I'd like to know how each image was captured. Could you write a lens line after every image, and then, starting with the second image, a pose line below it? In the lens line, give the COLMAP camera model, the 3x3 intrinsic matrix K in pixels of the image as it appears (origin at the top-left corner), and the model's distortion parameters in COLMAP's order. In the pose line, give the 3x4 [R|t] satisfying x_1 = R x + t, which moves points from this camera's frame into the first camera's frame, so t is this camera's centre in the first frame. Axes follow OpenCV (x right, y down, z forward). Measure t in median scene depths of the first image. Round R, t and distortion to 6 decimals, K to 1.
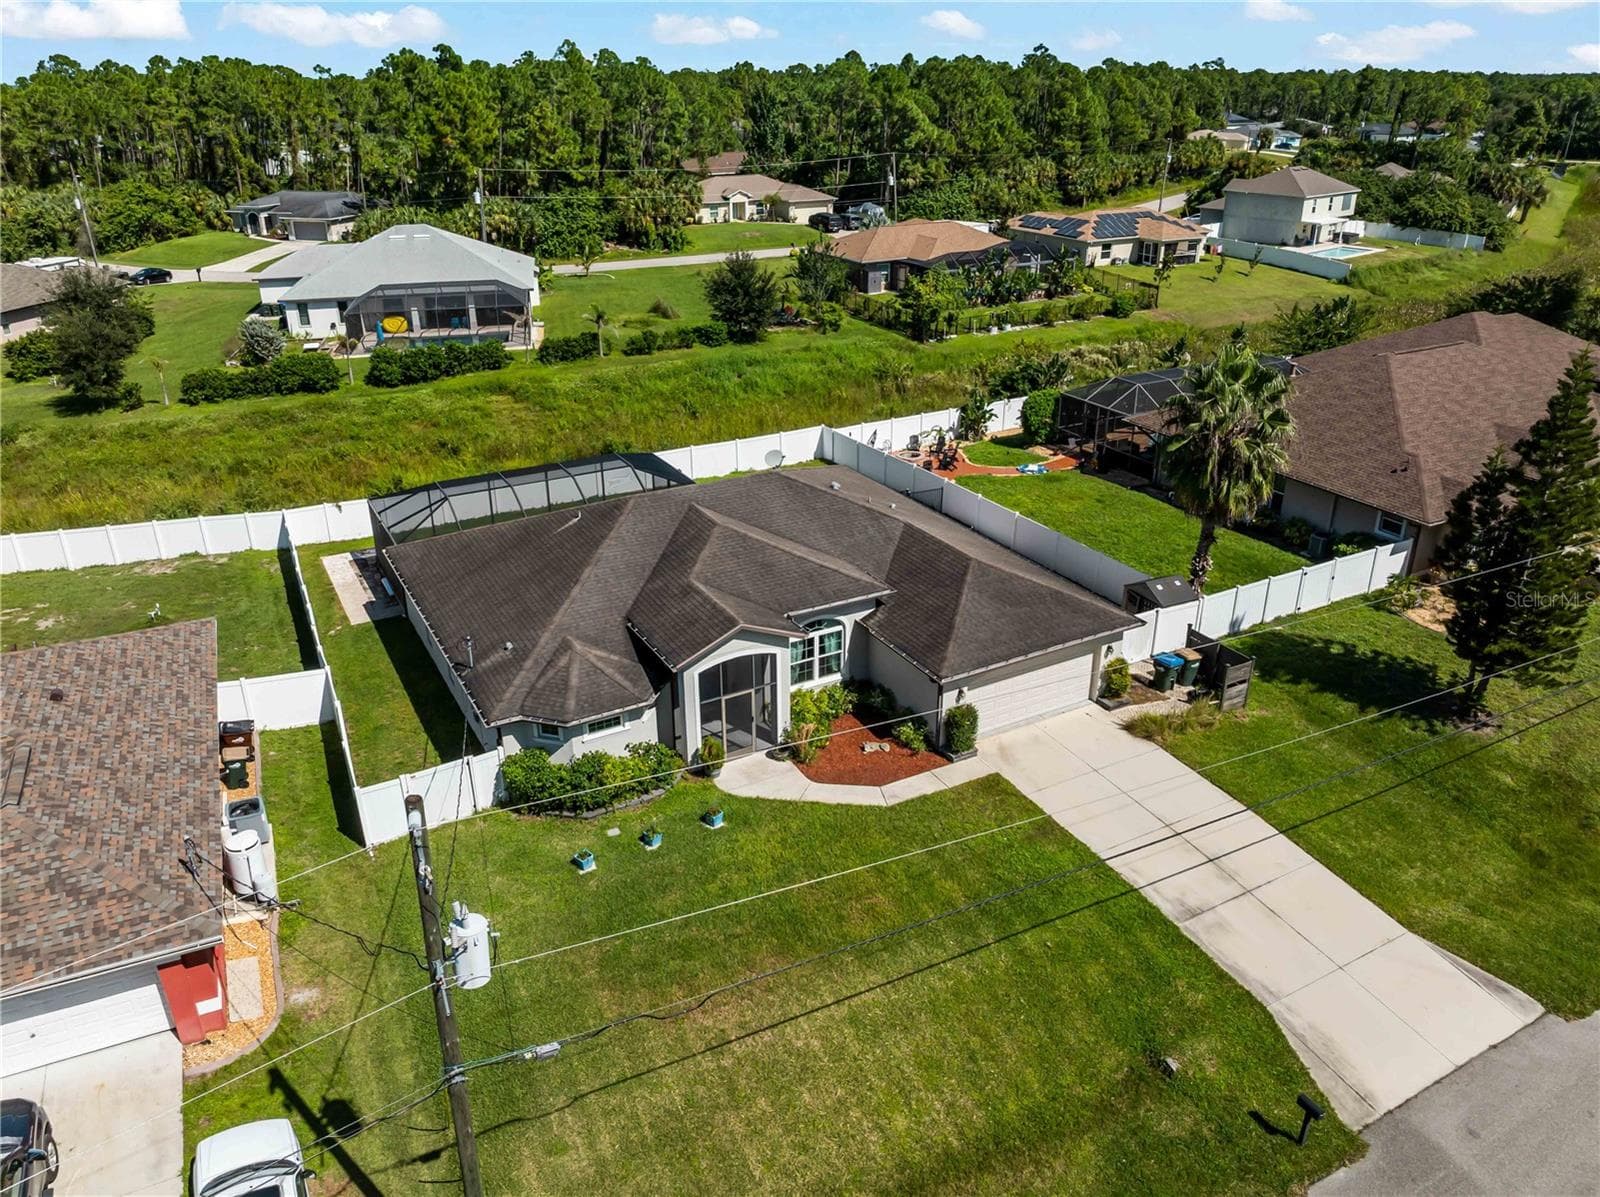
lens RADIAL K [[1164.4, 0, 800.0], [0, 1164.4, 598.5], [0, 0, 1]] dist [-0.038790, -0.001052]
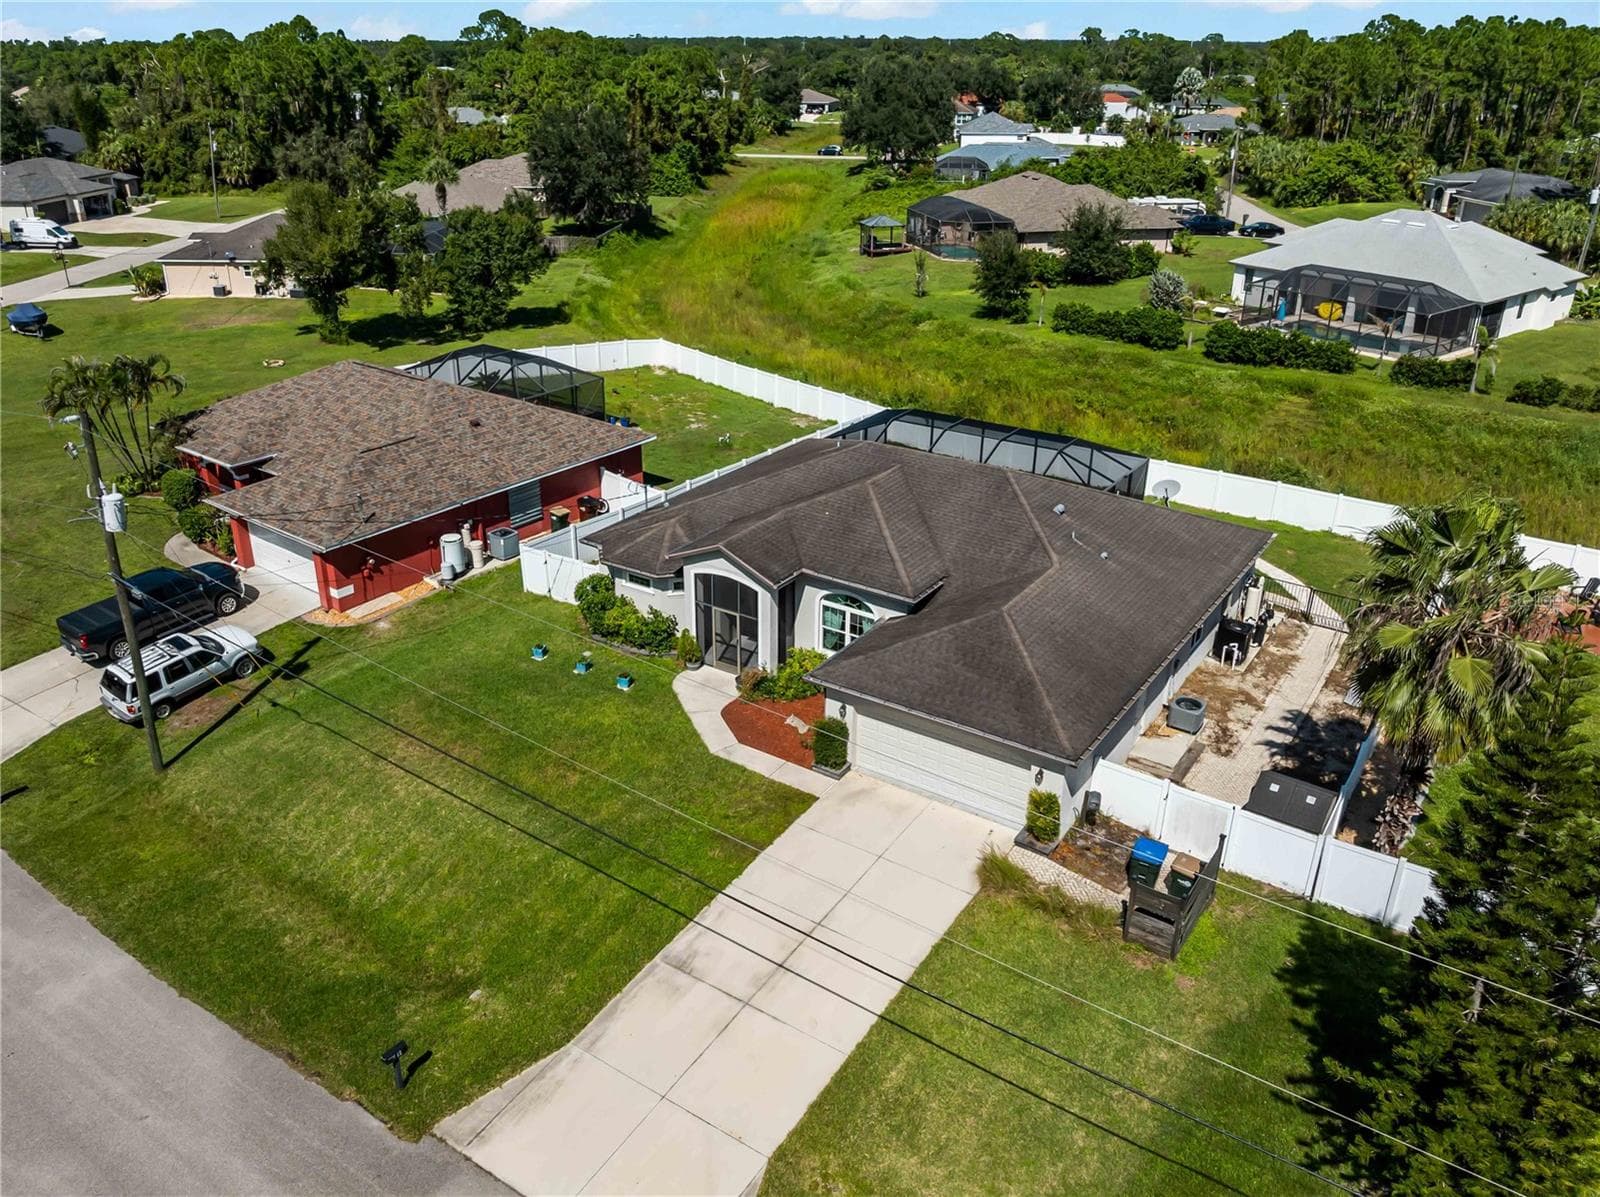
lens RADIAL K [[1228.8, 0, 754.8], [0, 1228.8, 603.1], [0, 0, 1]] dist [-0.035477, -0.001299]
pose [[0.435424, 0.383456, -0.814474, 0.484166], [-0.374002, 0.900023, 0.223788, -0.104401], [0.818858, 0.207173, 0.535305, 0.217648]]
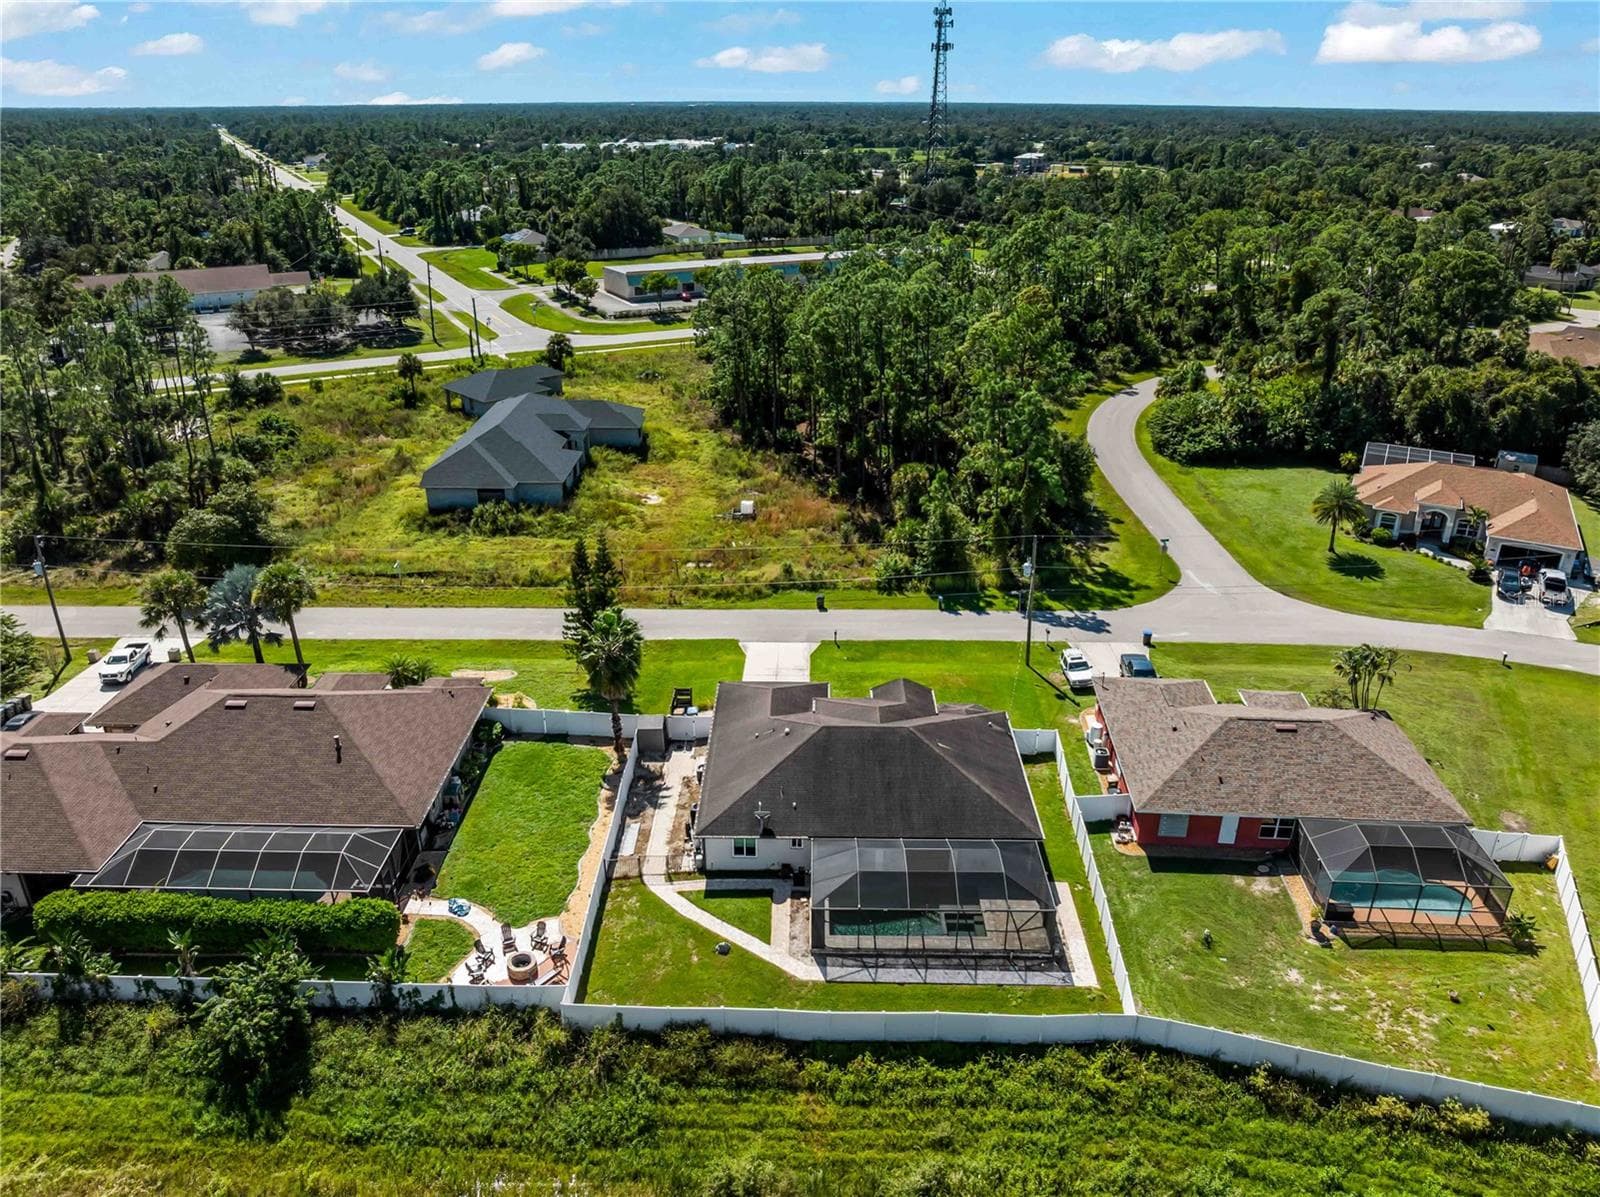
lens RADIAL K [[1134.6, 0, 800.0], [0, 1134.6, 598.5], [0, 0, 1]] dist [-0.016718, -0.042108]
pose [[-0.873709, -0.191581, 0.447135, -0.467692], [0.205629, 0.687564, 0.696399, -0.935279], [-0.440851, 0.700394, -0.561336, 1.203422]]
